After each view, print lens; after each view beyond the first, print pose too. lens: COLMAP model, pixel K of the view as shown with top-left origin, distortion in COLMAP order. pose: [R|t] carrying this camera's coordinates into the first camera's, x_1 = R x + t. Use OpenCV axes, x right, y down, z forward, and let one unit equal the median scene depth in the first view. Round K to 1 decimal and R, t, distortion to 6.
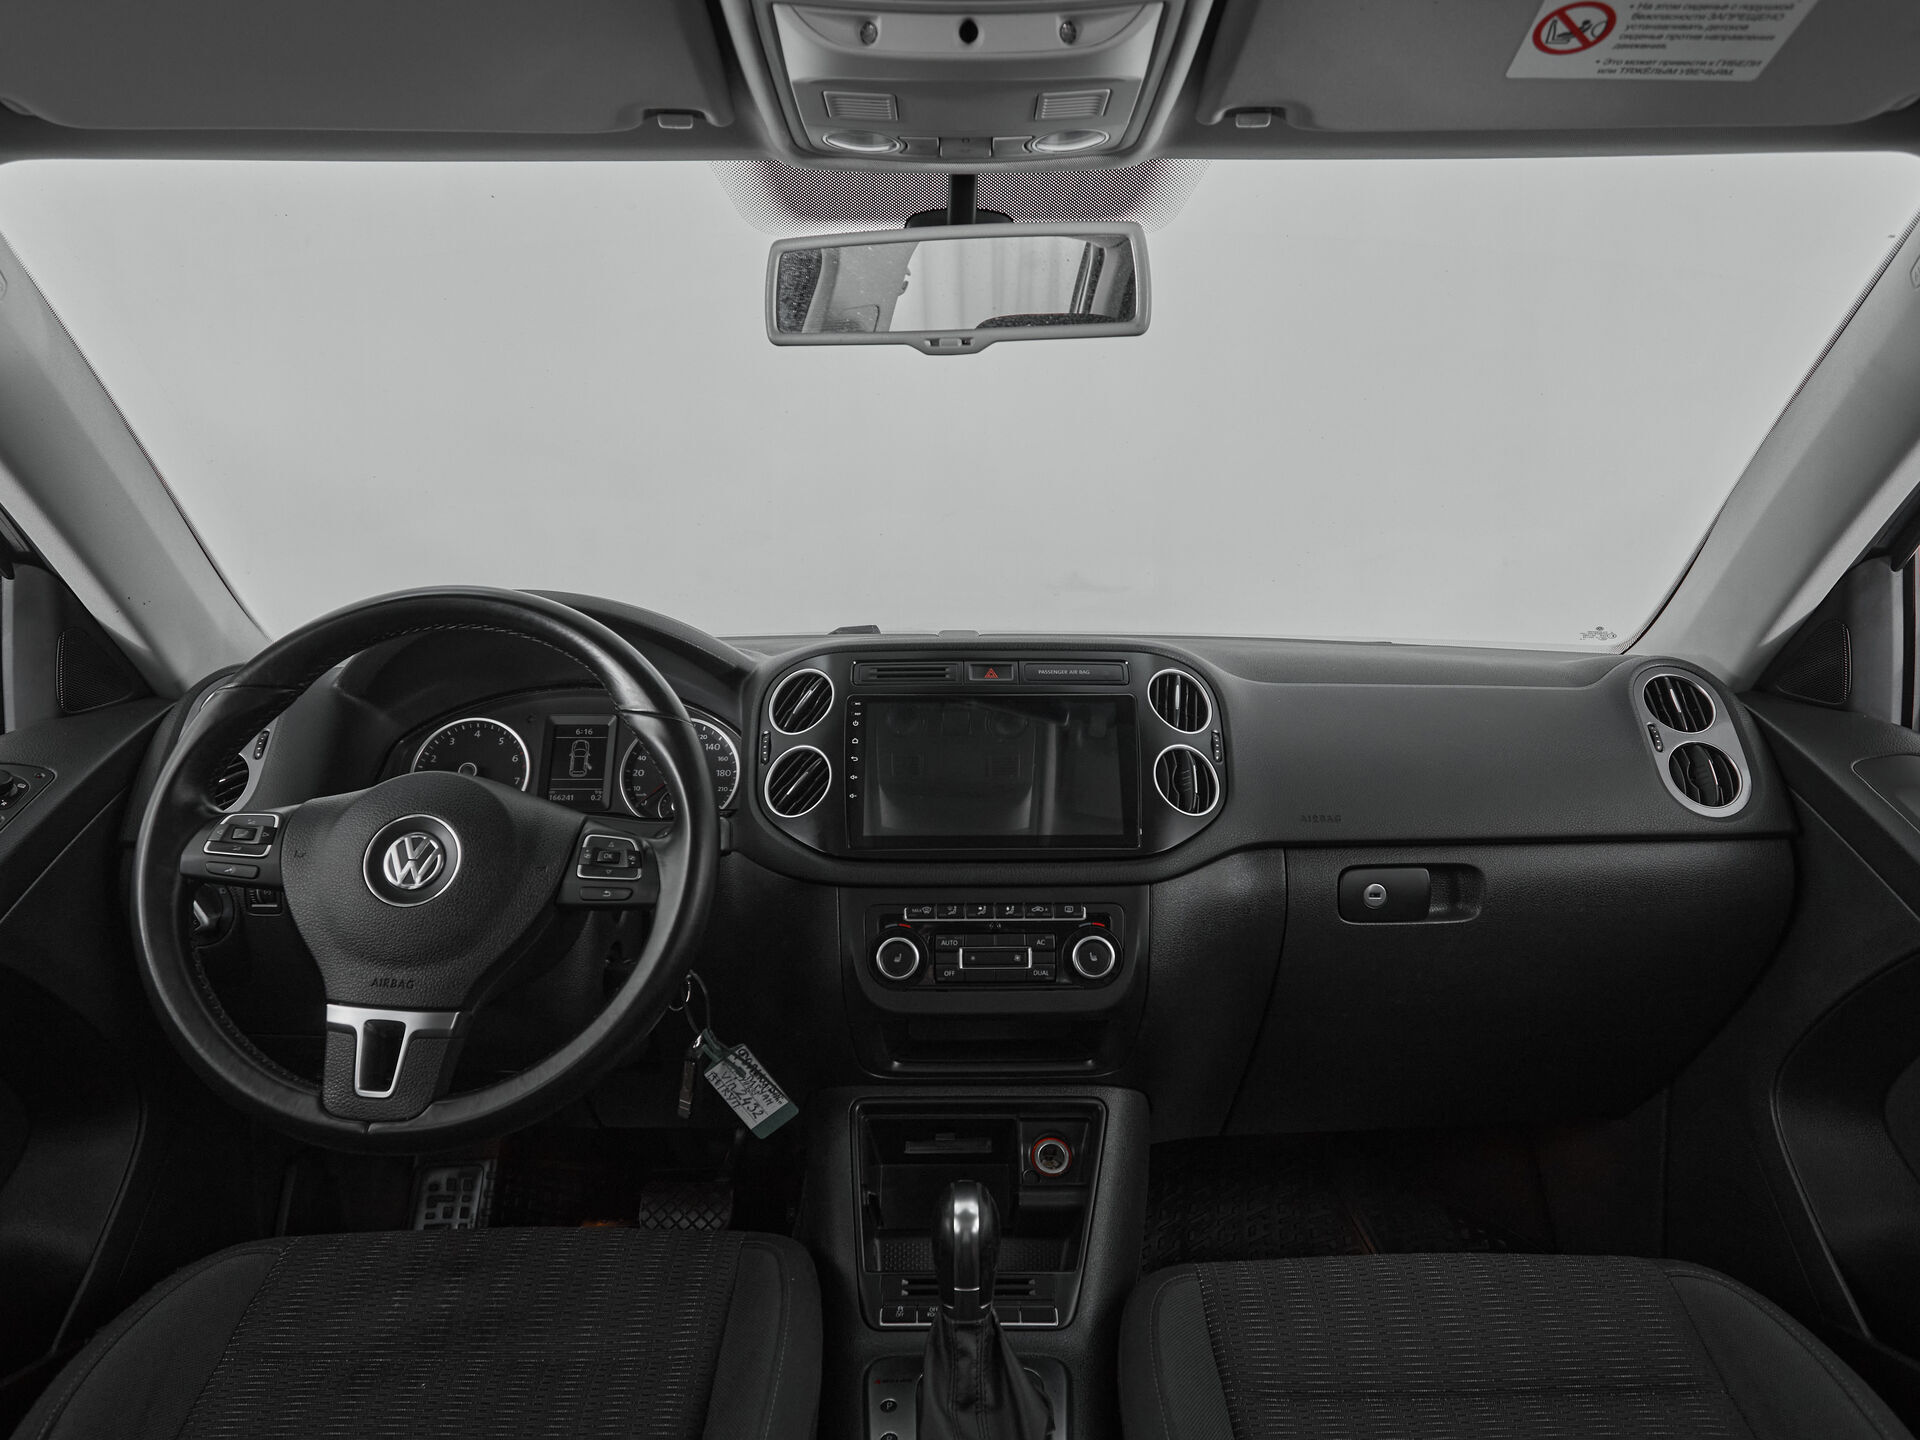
lens RADIAL K [[1200.9, 0, 954.5], [0, 1200.9, 777.4], [0, 0, 1]] dist [-0.000035, 0.000185]
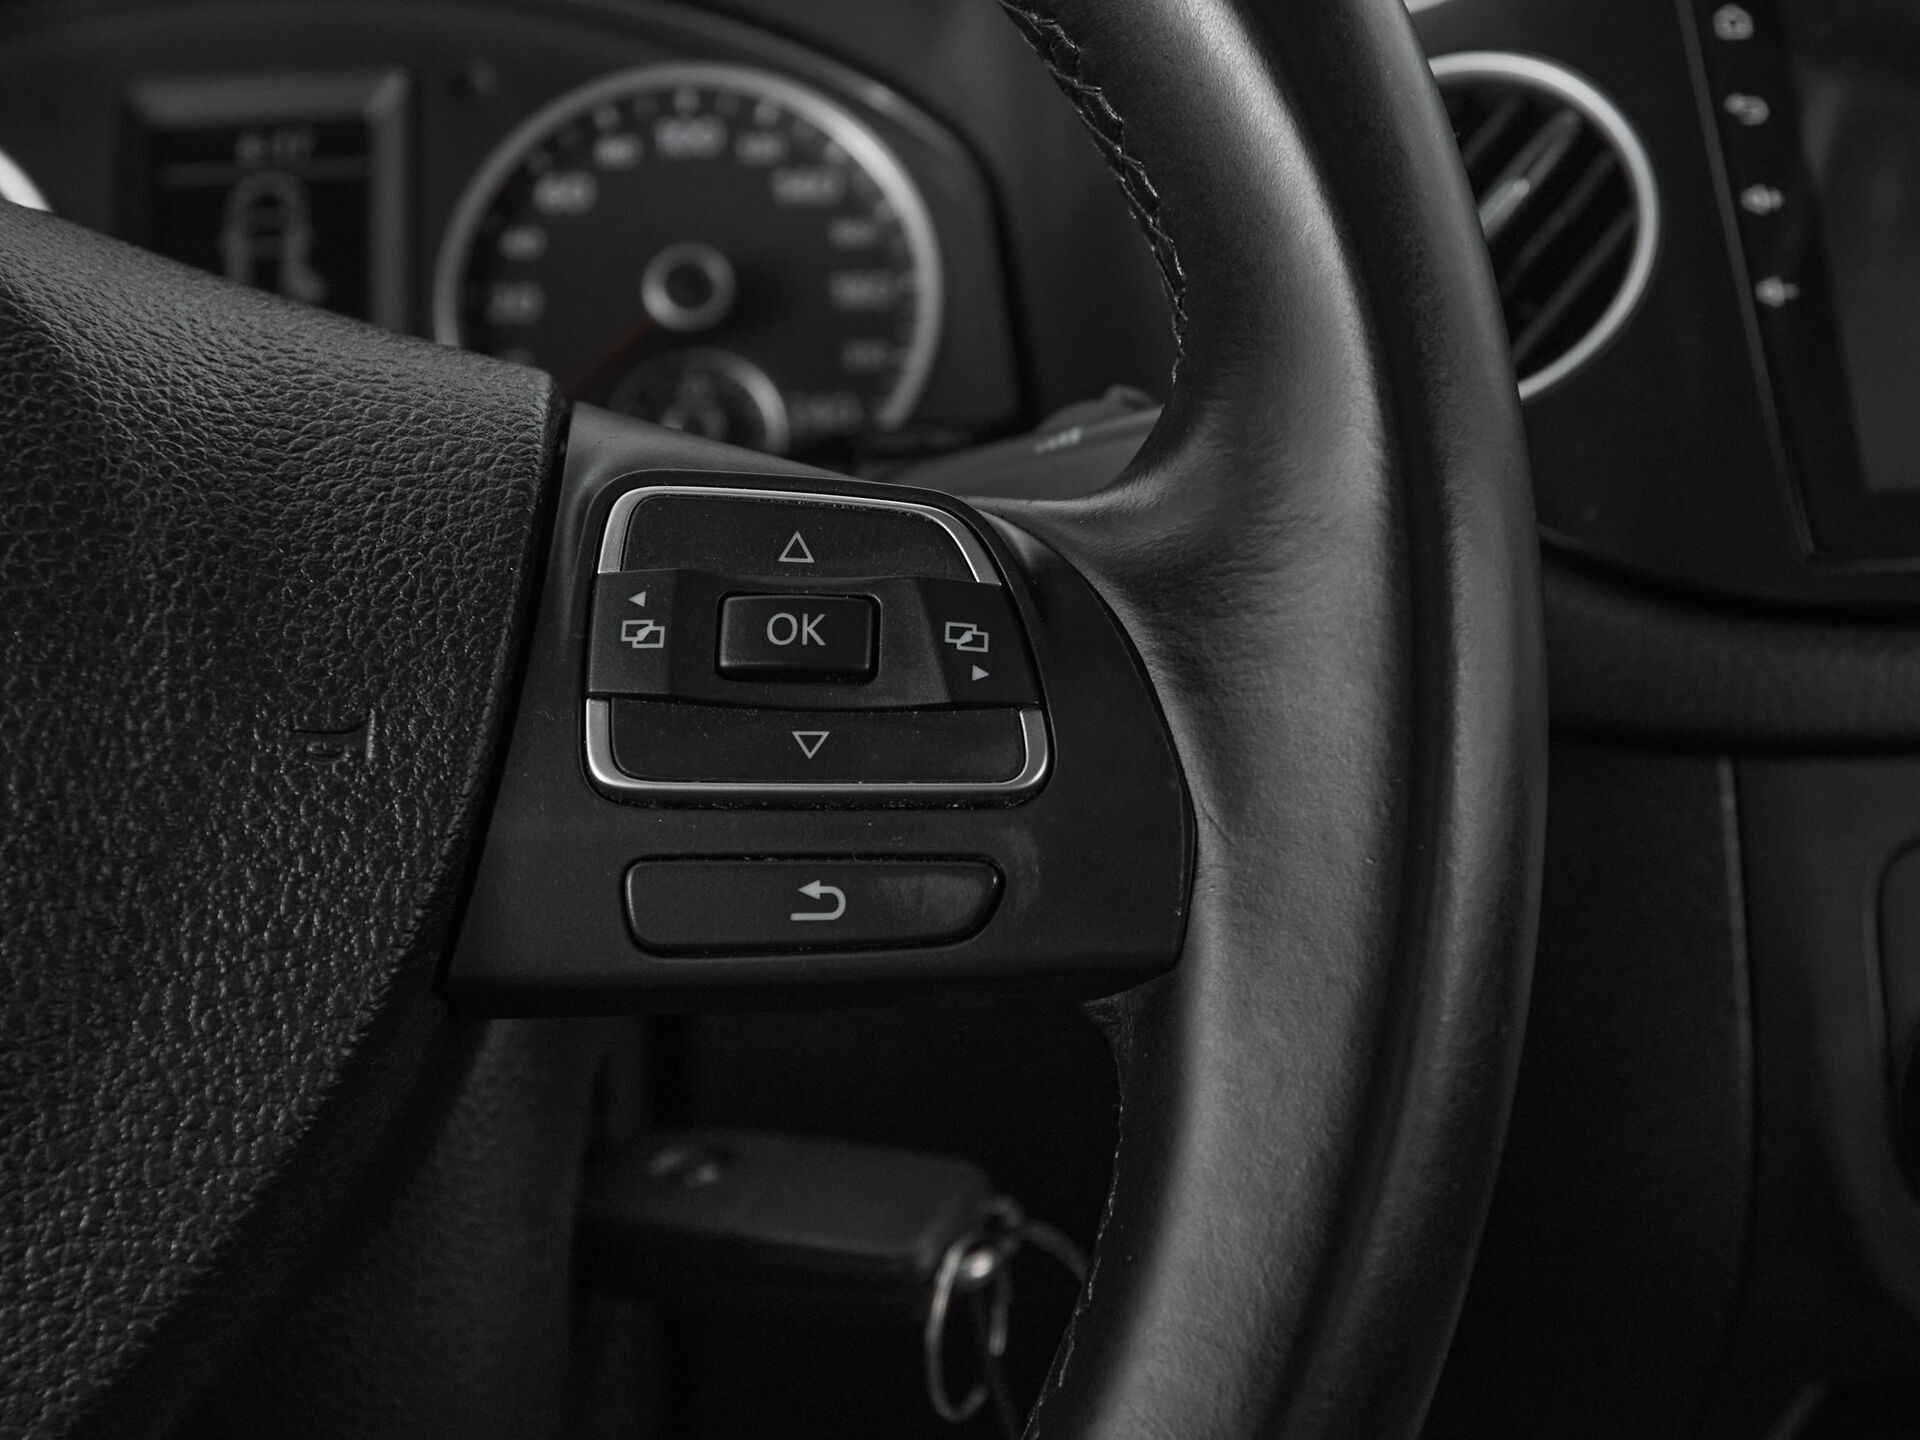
lens RADIAL K [[2431.5, 0, 878.0], [0, 2431.5, 829.1], [0, 0, 1]] dist [-0.092366, 0.010650]
pose [[0.999243, -0.038390, 0.006344, -0.241611], [0.037081, 0.988914, 0.143784, 0.041425], [-0.011793, -0.143440, 0.989589, 0.616557]]
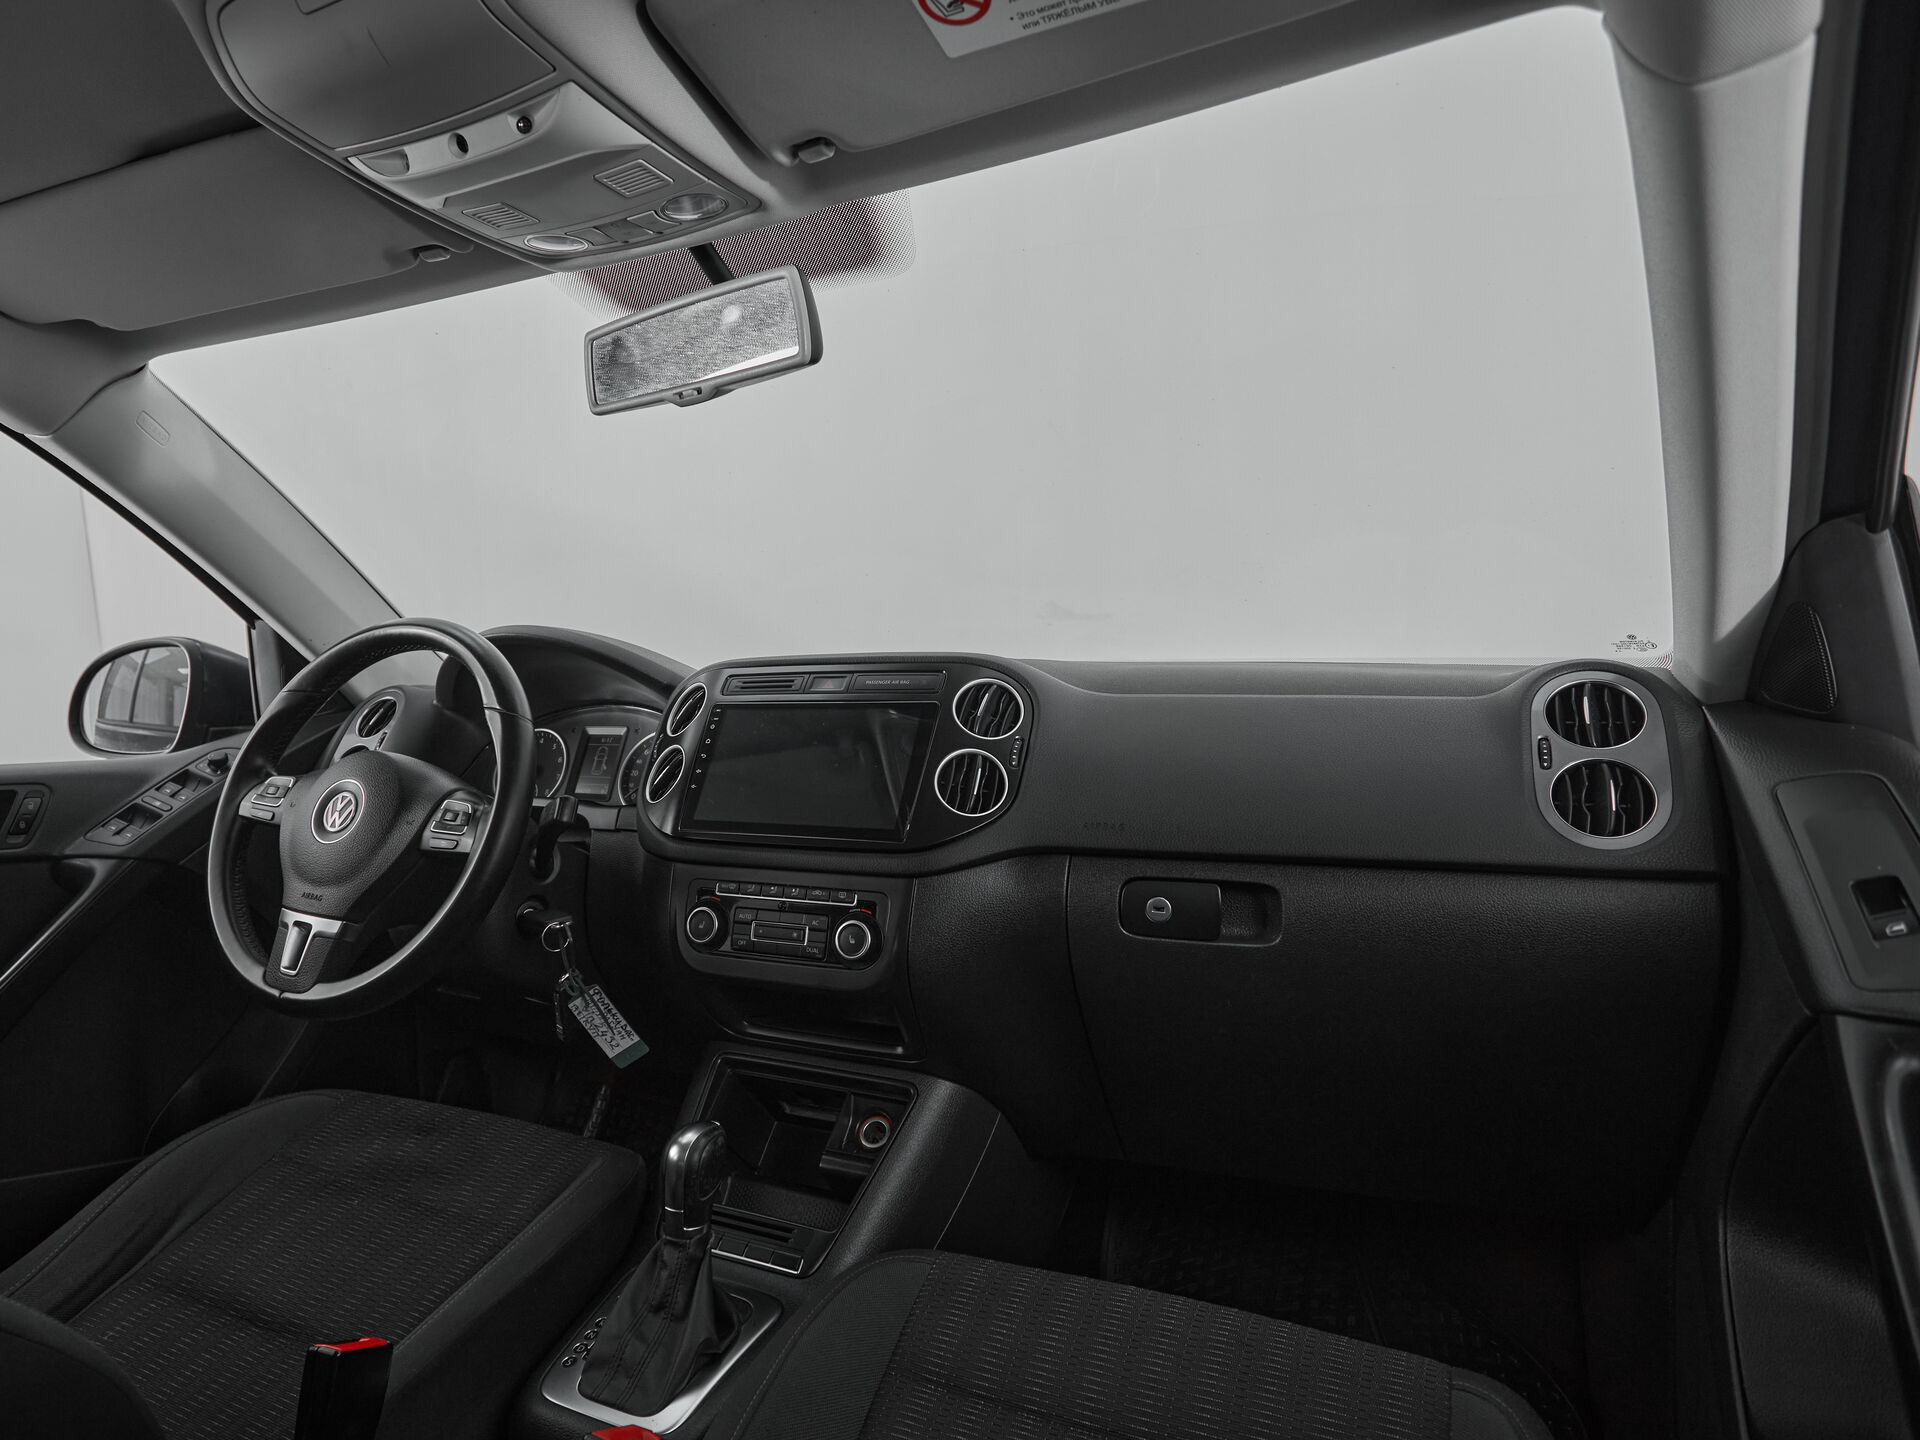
lens RADIAL K [[1109.6, 0, 844.9], [0, 1109.6, 787.3], [0, 0, 1]] dist [0.007412, 0.000446]
pose [[0.887753, 0.030682, -0.459296, 0.561280], [-0.049857, 0.998315, -0.029676, 0.041901], [0.457612, 0.049243, 0.887787, 0.099927]]
